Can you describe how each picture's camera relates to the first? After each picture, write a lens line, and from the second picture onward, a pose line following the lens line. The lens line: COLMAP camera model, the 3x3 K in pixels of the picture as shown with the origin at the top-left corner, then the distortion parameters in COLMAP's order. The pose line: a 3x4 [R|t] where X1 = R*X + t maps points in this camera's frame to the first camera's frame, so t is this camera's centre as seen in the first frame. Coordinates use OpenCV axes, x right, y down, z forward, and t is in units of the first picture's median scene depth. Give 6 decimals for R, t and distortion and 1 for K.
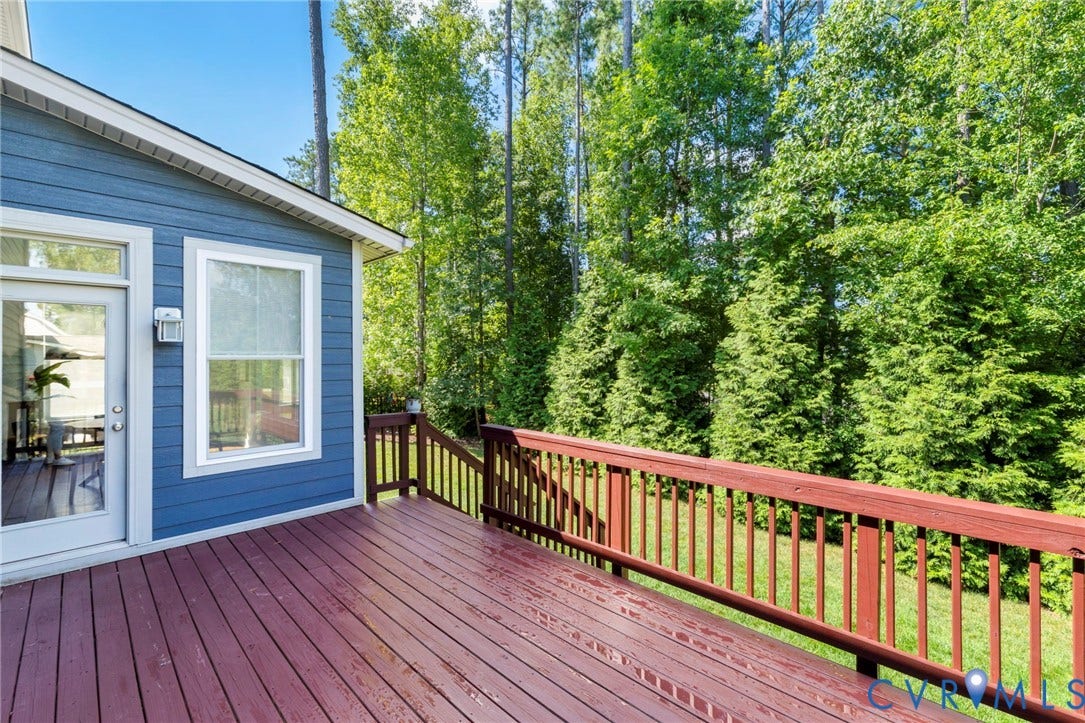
lens RADIAL K [[472.3, 0, 543.4], [0, 472.3, 356.2], [0, 0, 1]] dist [-0.003989, 0.001245]
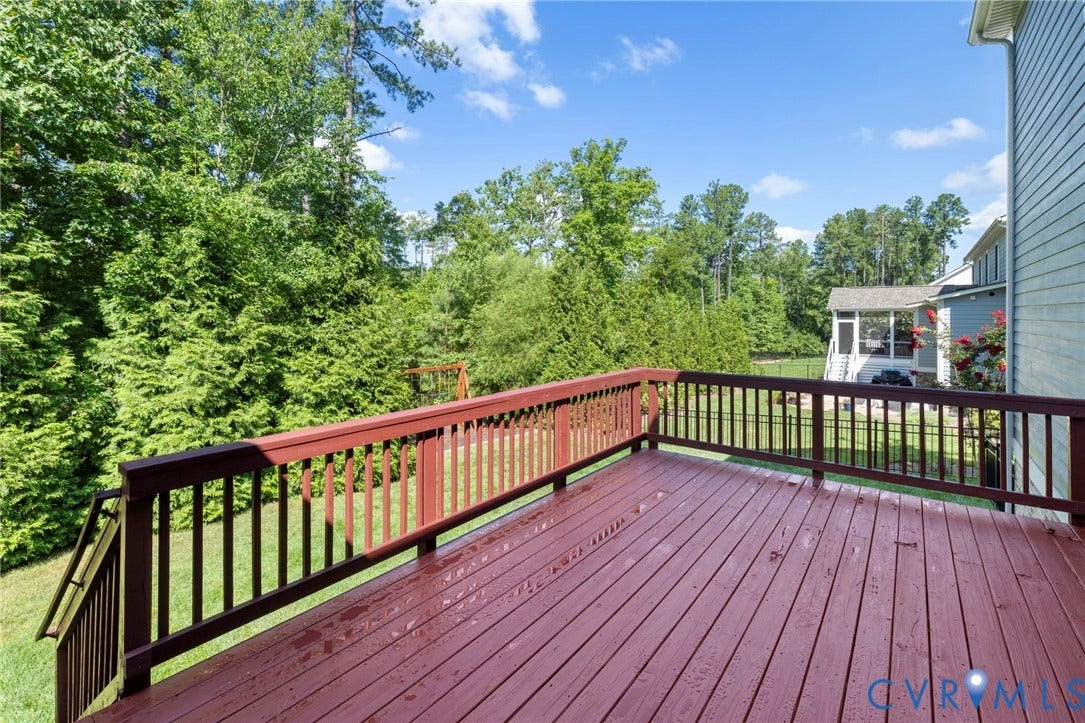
lens RADIAL K [[472.3, 0, 543.5], [0, 472.3, 307.6], [0, 0, 1]] dist [-0.003989, 0.001245]
pose [[-0.116139, 0.013336, 0.993143, -0.314184], [-0.000997, 0.999908, -0.013543, 0.004475], [-0.993232, -0.002563, -0.116115, 0.365389]]
